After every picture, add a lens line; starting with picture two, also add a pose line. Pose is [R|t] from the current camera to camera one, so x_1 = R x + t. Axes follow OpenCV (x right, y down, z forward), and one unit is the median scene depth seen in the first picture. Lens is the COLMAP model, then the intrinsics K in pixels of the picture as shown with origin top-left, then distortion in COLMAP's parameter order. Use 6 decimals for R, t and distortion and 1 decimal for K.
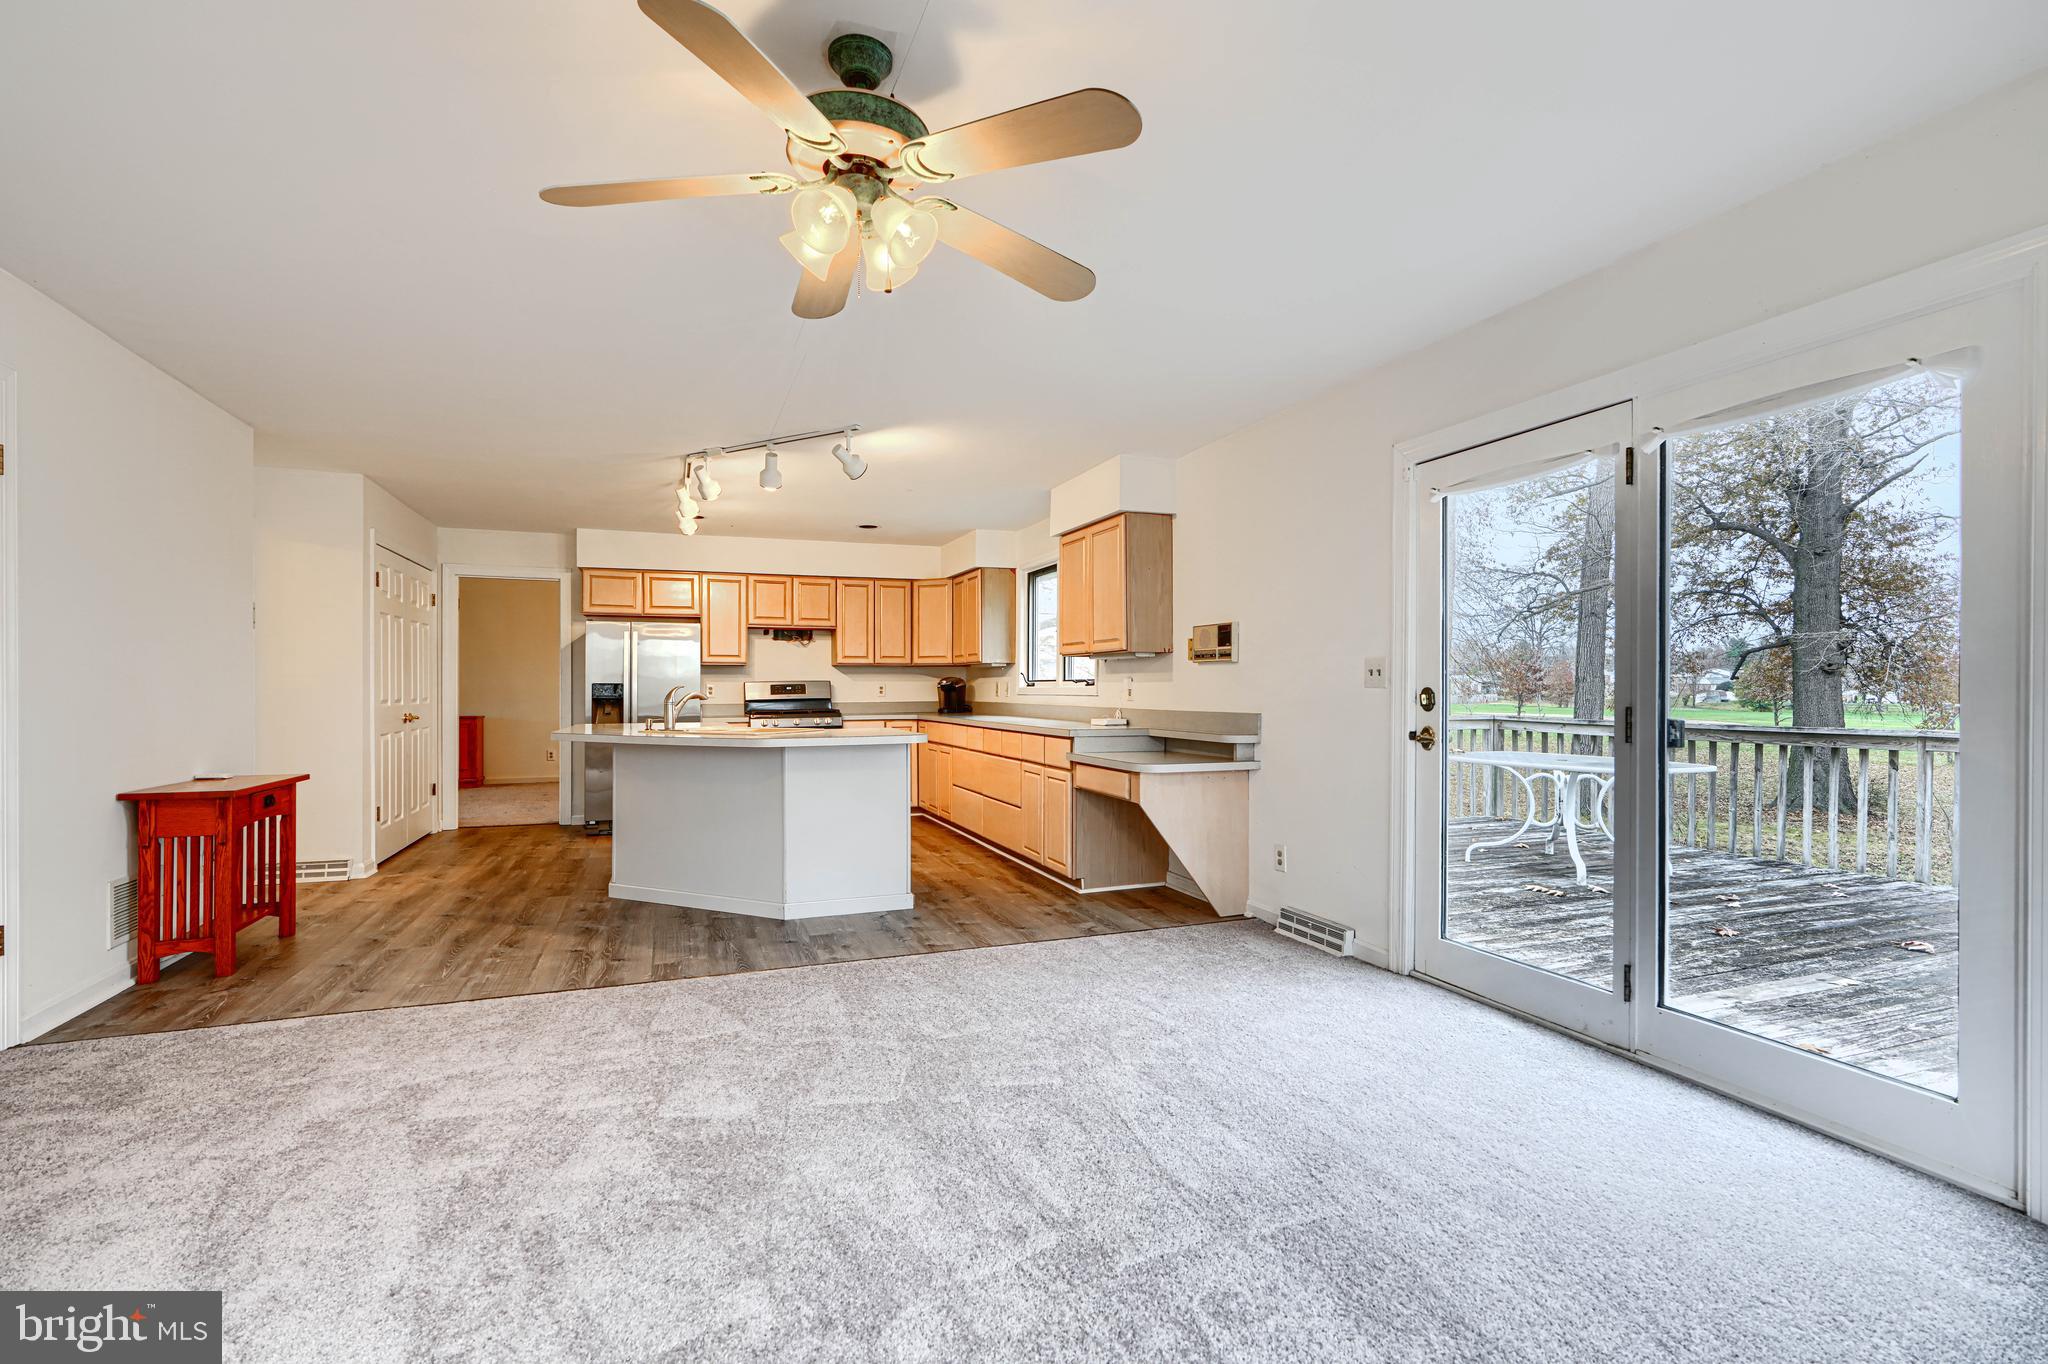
lens RADIAL K [[929.9, 0, 977.8], [0, 929.9, 662.6], [0, 0, 1]] dist [0.002544, -0.000806]
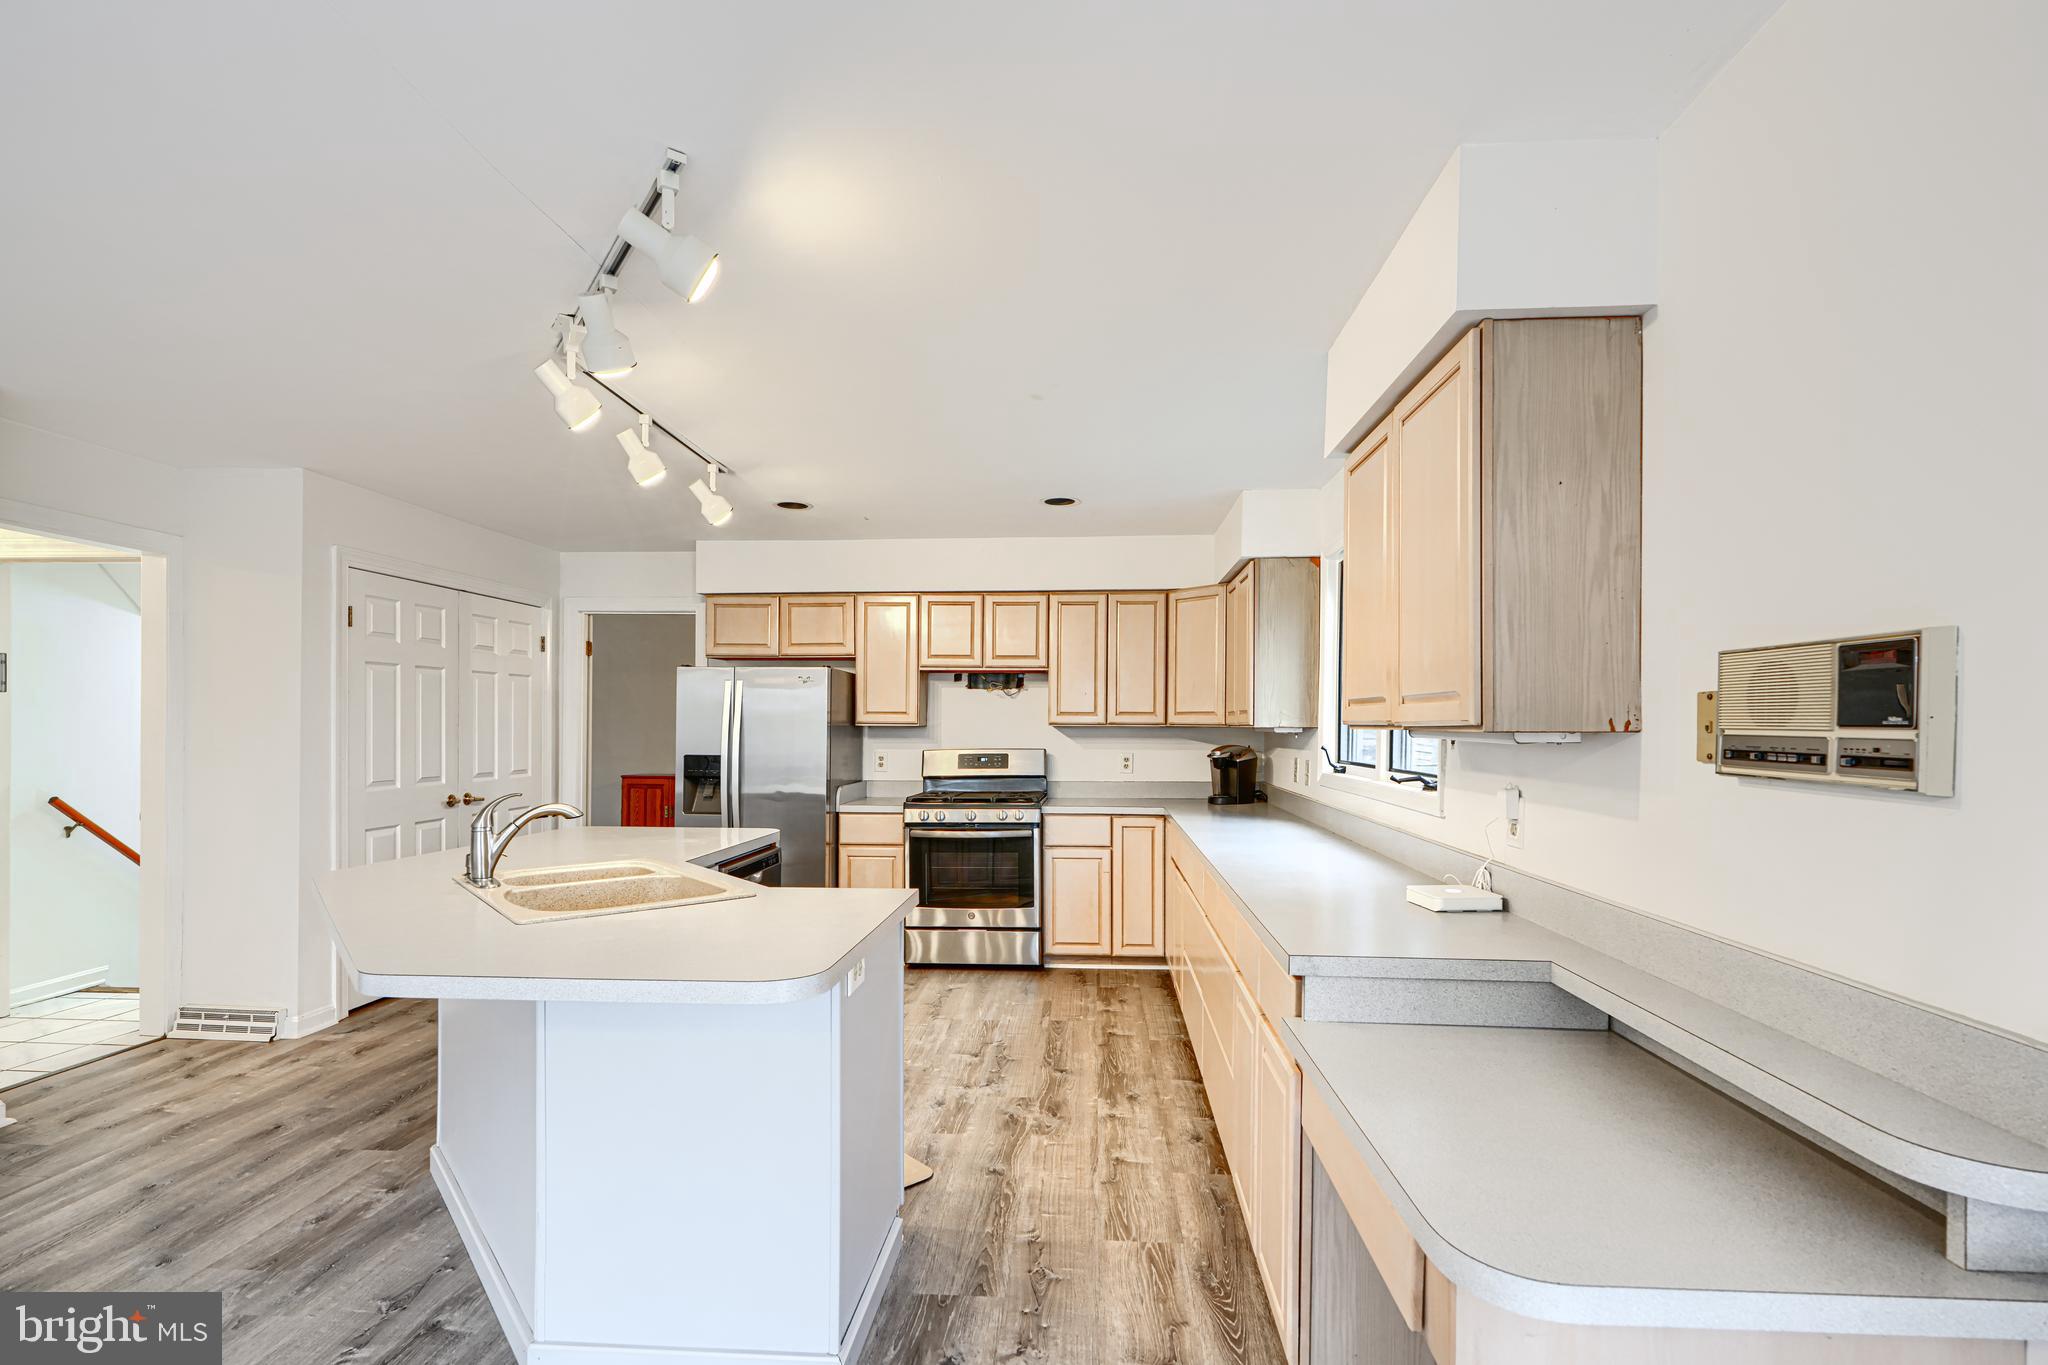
lens RADIAL K [[929.9, 0, 1029.4], [0, 929.9, 720.7], [0, 0, 1]] dist [0.002544, -0.000806]
pose [[0.925652, 0.002748, -0.378365, 0.088403], [0.005258, 0.999784, 0.020124, -0.015012], [0.378338, -0.020618, 0.925438, 0.403684]]
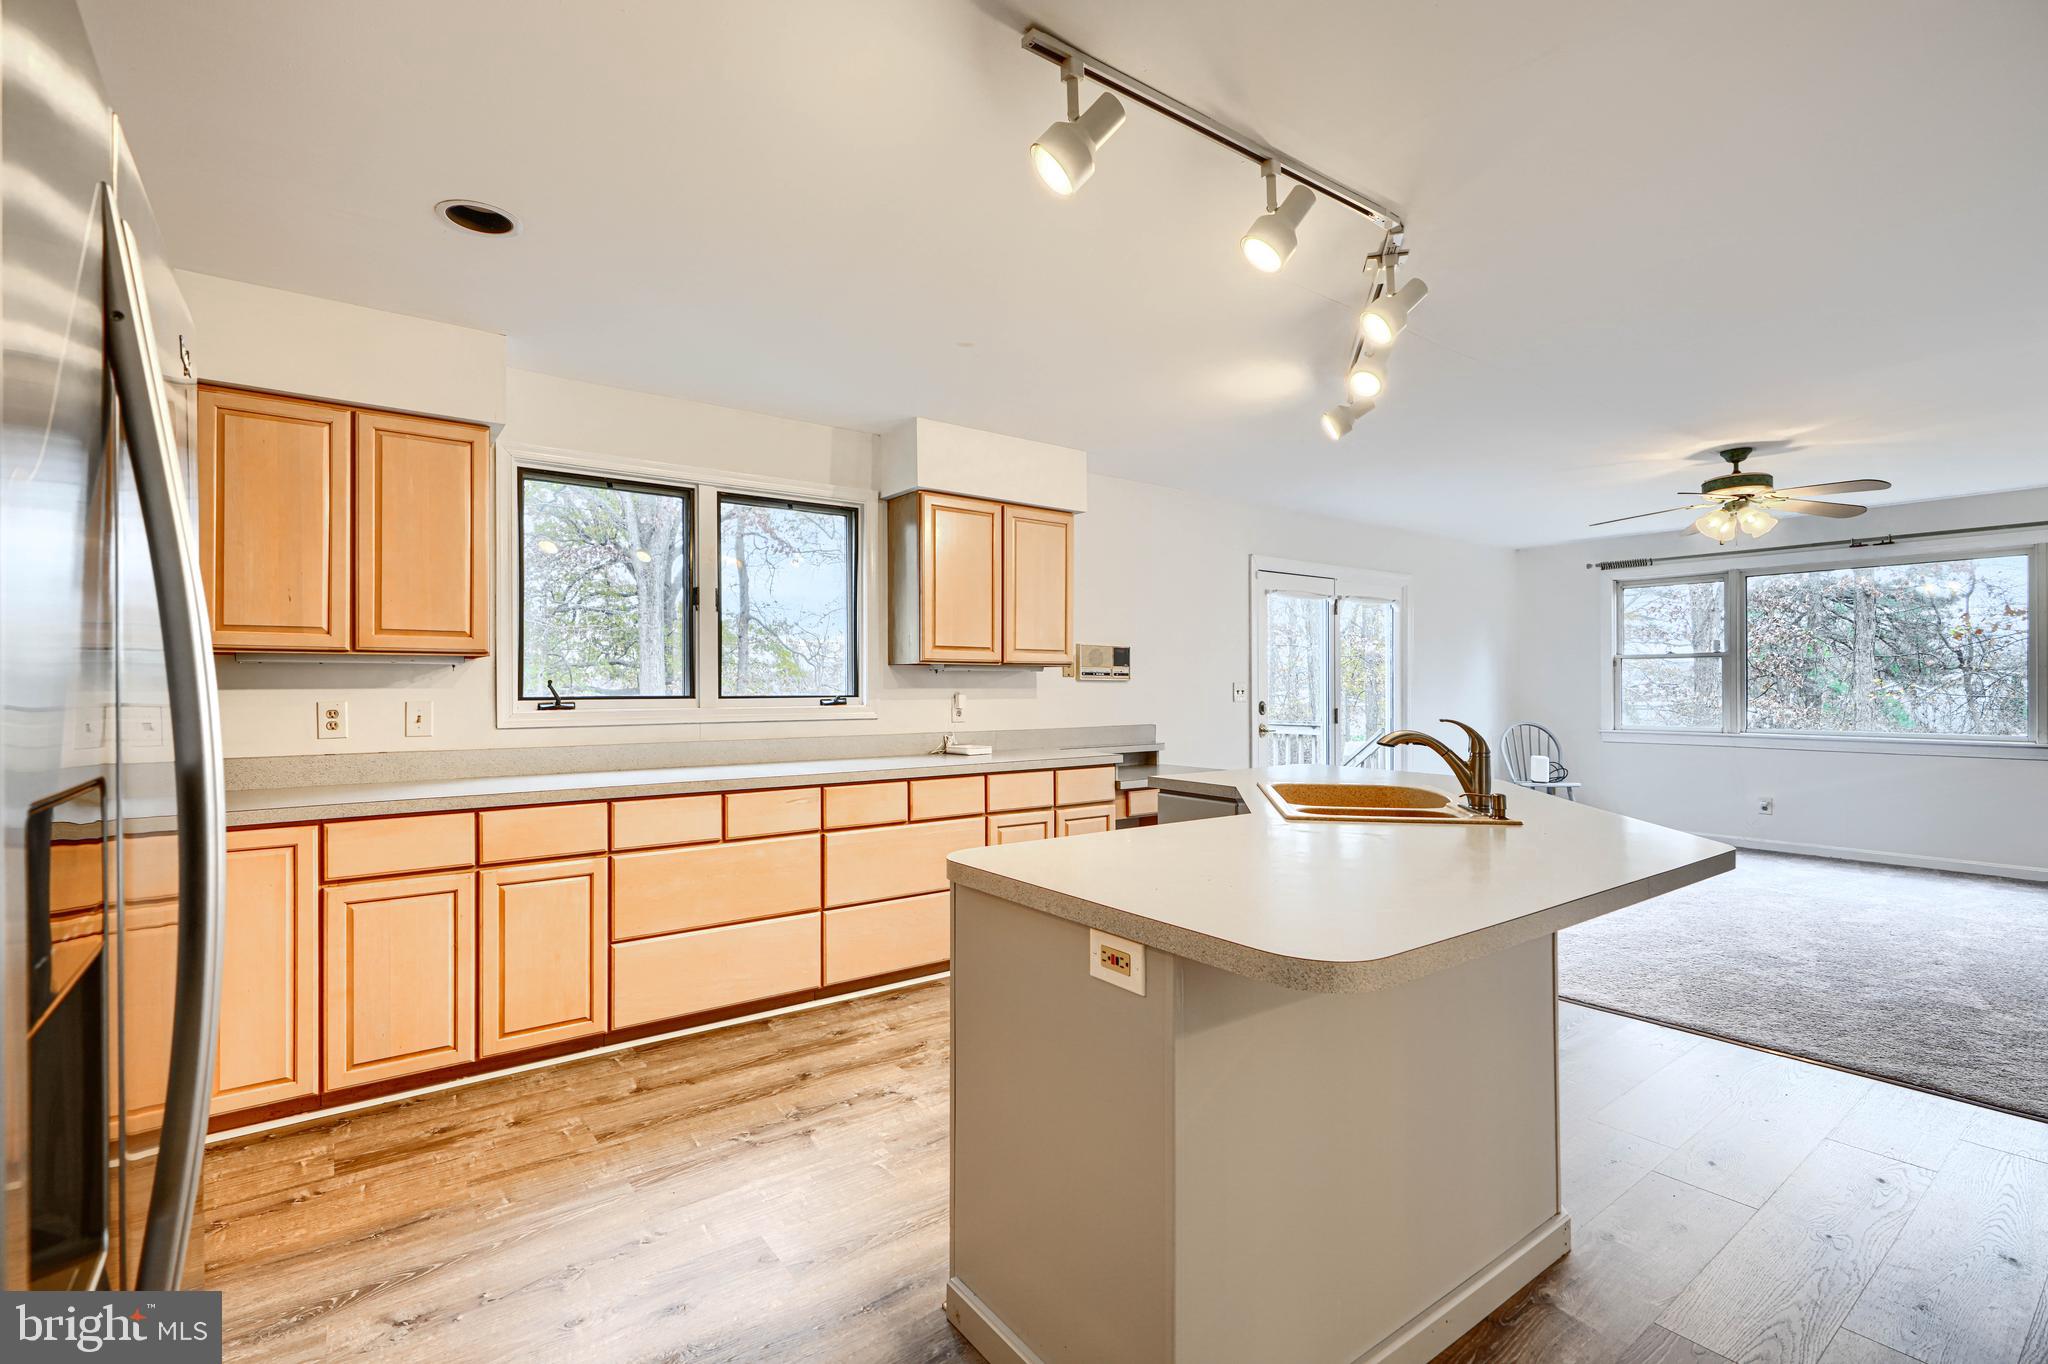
lens RADIAL K [[929.9, 0, 1011.0], [0, 929.9, 679.0], [0, 0, 1]] dist [0.002544, -0.000806]
pose [[-0.304274, 0.008184, 0.952549, -0.446023], [-0.025067, 0.999548, -0.016595, 0.011222], [-0.952255, -0.028927, -0.303931, 0.863920]]
